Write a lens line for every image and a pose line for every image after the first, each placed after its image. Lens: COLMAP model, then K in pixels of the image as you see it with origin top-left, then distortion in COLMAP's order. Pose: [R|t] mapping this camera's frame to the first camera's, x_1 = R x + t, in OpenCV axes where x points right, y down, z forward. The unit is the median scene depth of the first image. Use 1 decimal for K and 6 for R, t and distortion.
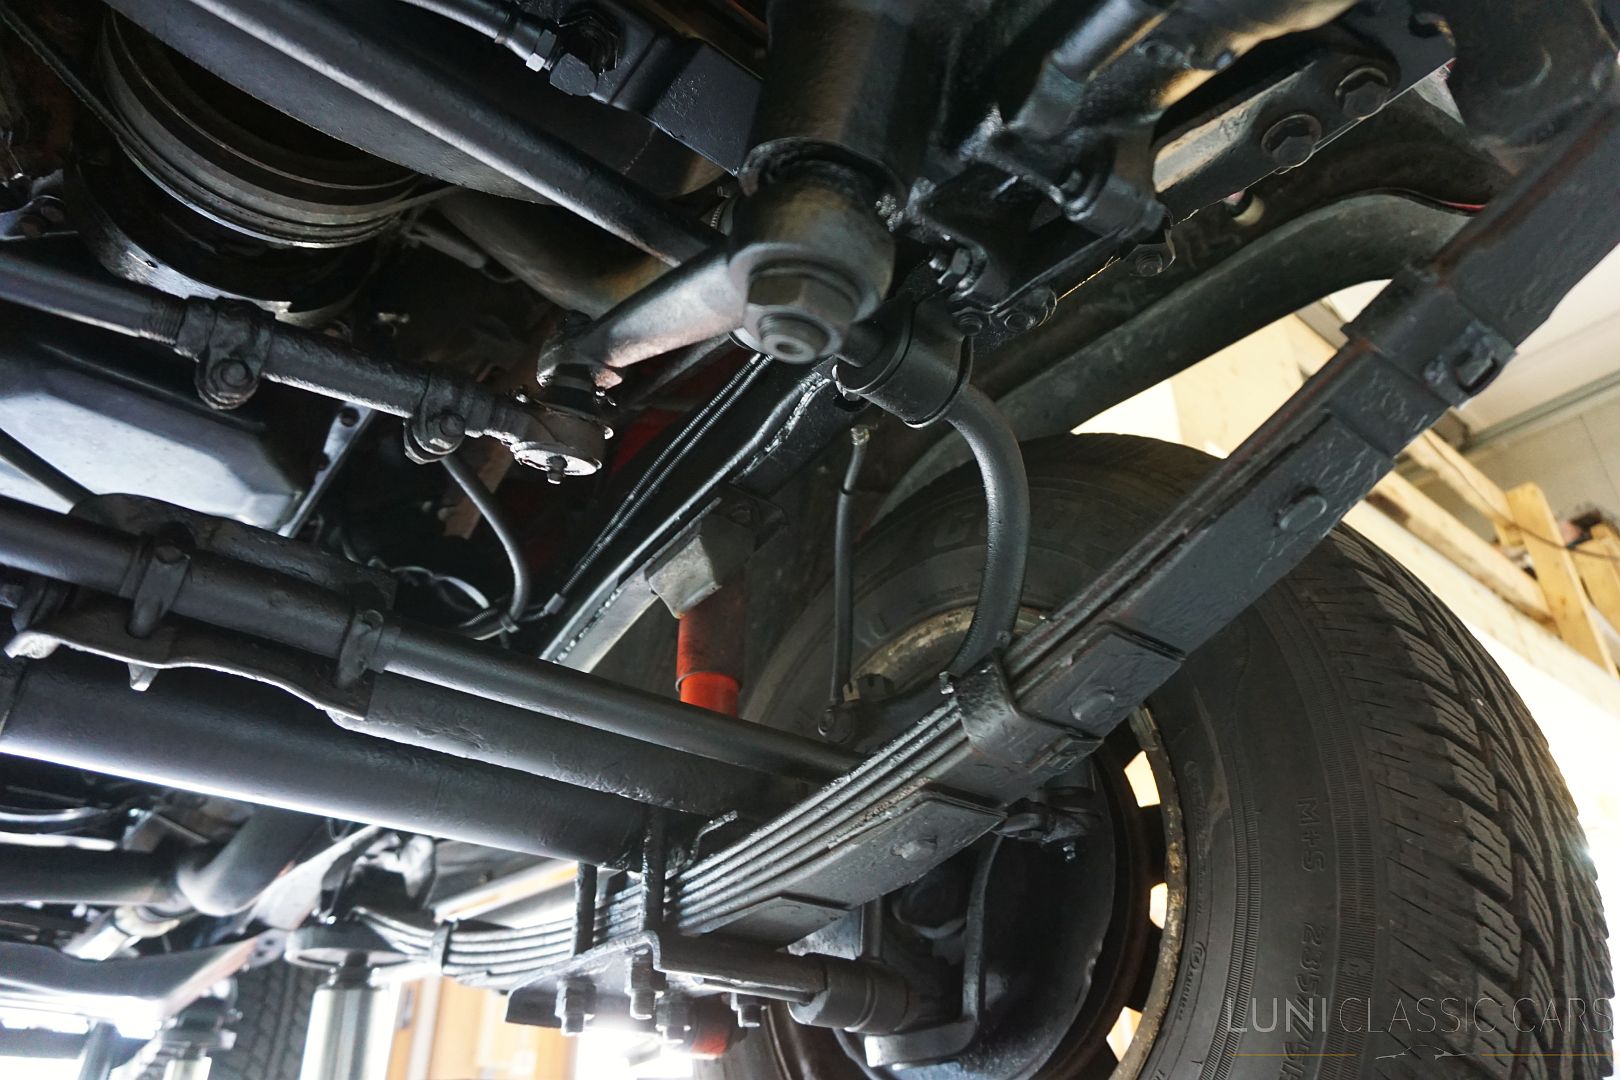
lens RADIAL K [[1097.7, 0, 810.0], [0, 1097.7, 540.0], [0, 0, 1]] dist [-0.046947, 0.039532]
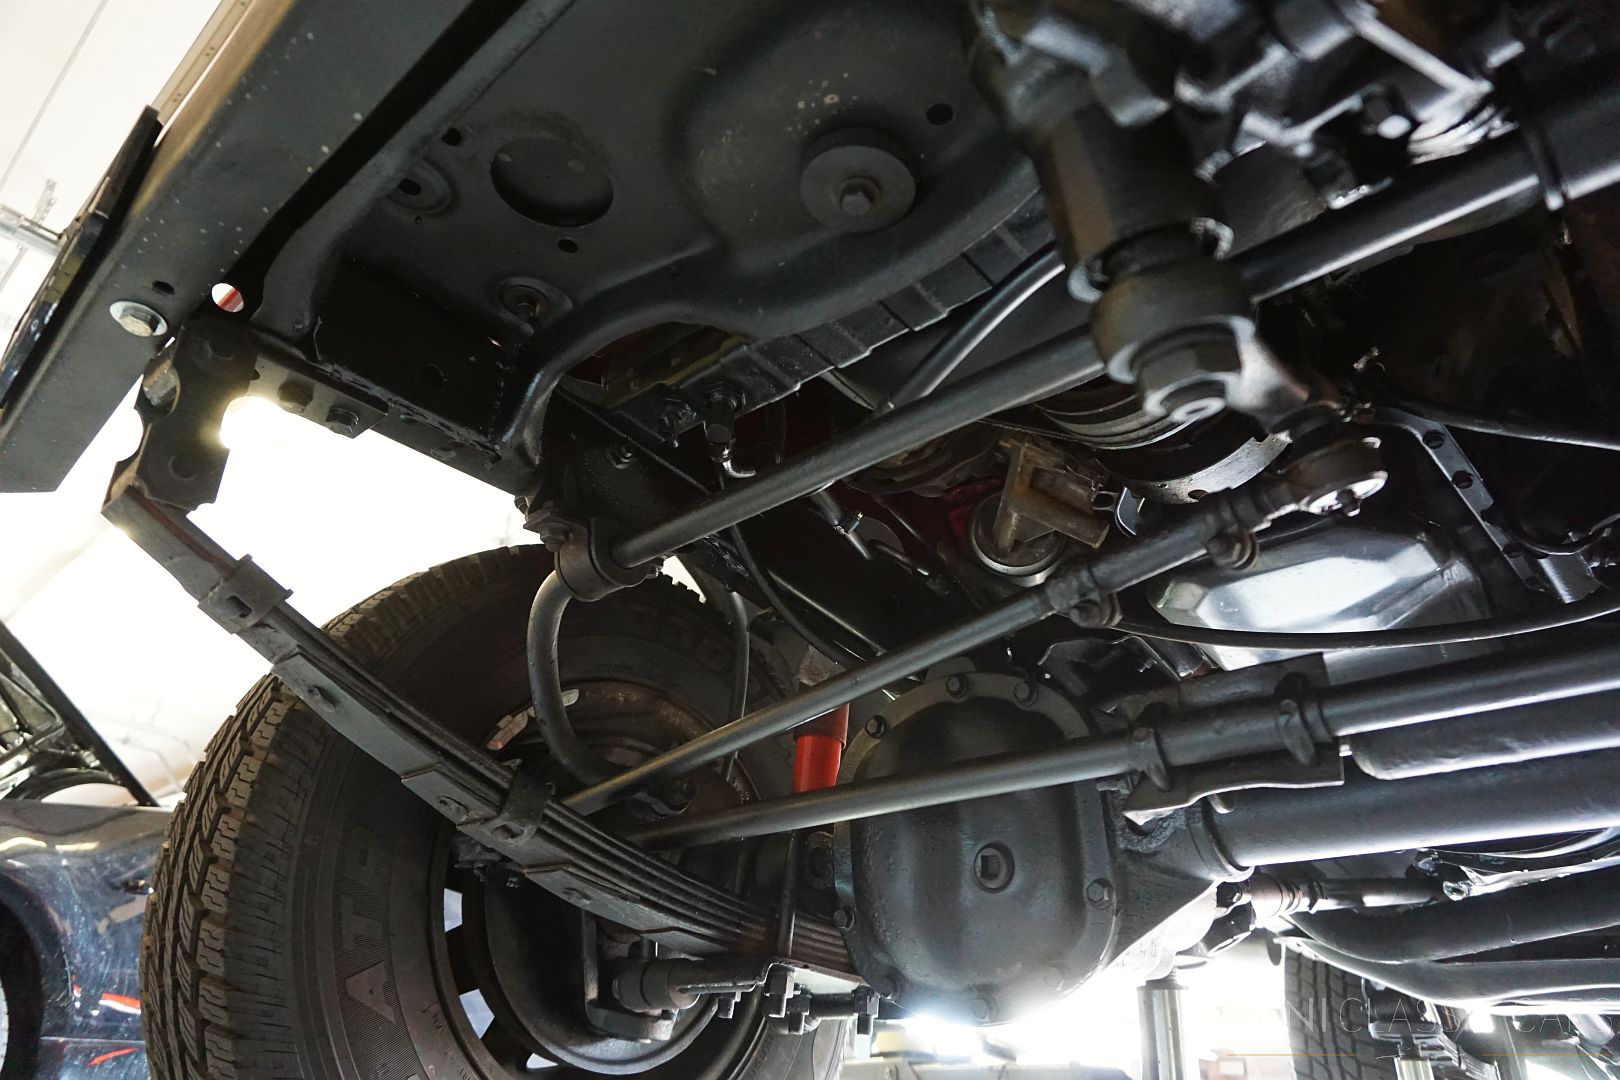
lens RADIAL K [[1097.7, 0, 810.0], [0, 1097.7, 540.0], [0, 0, 1]] dist [-0.046947, 0.039532]
pose [[0.156772, -0.474167, -0.866365, 0.374380], [0.466205, 0.808858, -0.358332, 0.063983], [0.870675, -0.347727, 0.347866, 0.120428]]
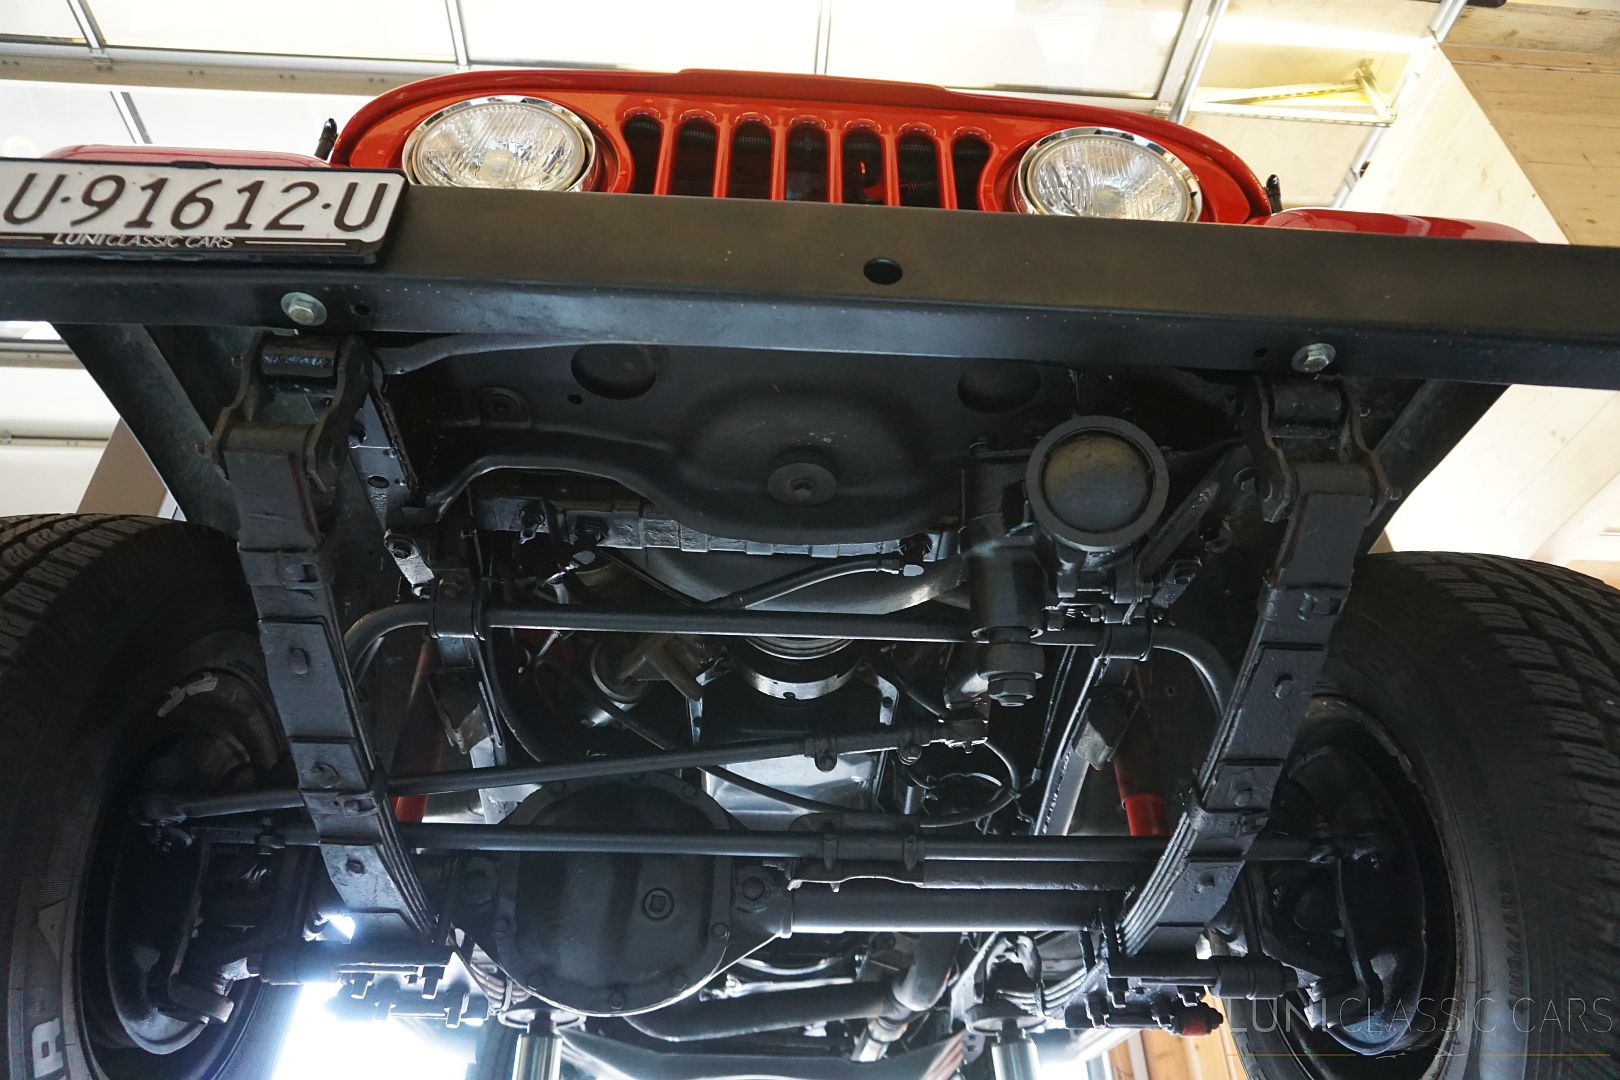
lens RADIAL K [[1097.7, 0, 810.0], [0, 1097.7, 540.0], [0, 0, 1]] dist [-0.046947, 0.039532]
pose [[0.816646, -0.349270, -0.459457, 0.415128], [0.309449, 0.936972, -0.162247, -0.125047], [0.487166, -0.009680, 0.873256, -0.653692]]
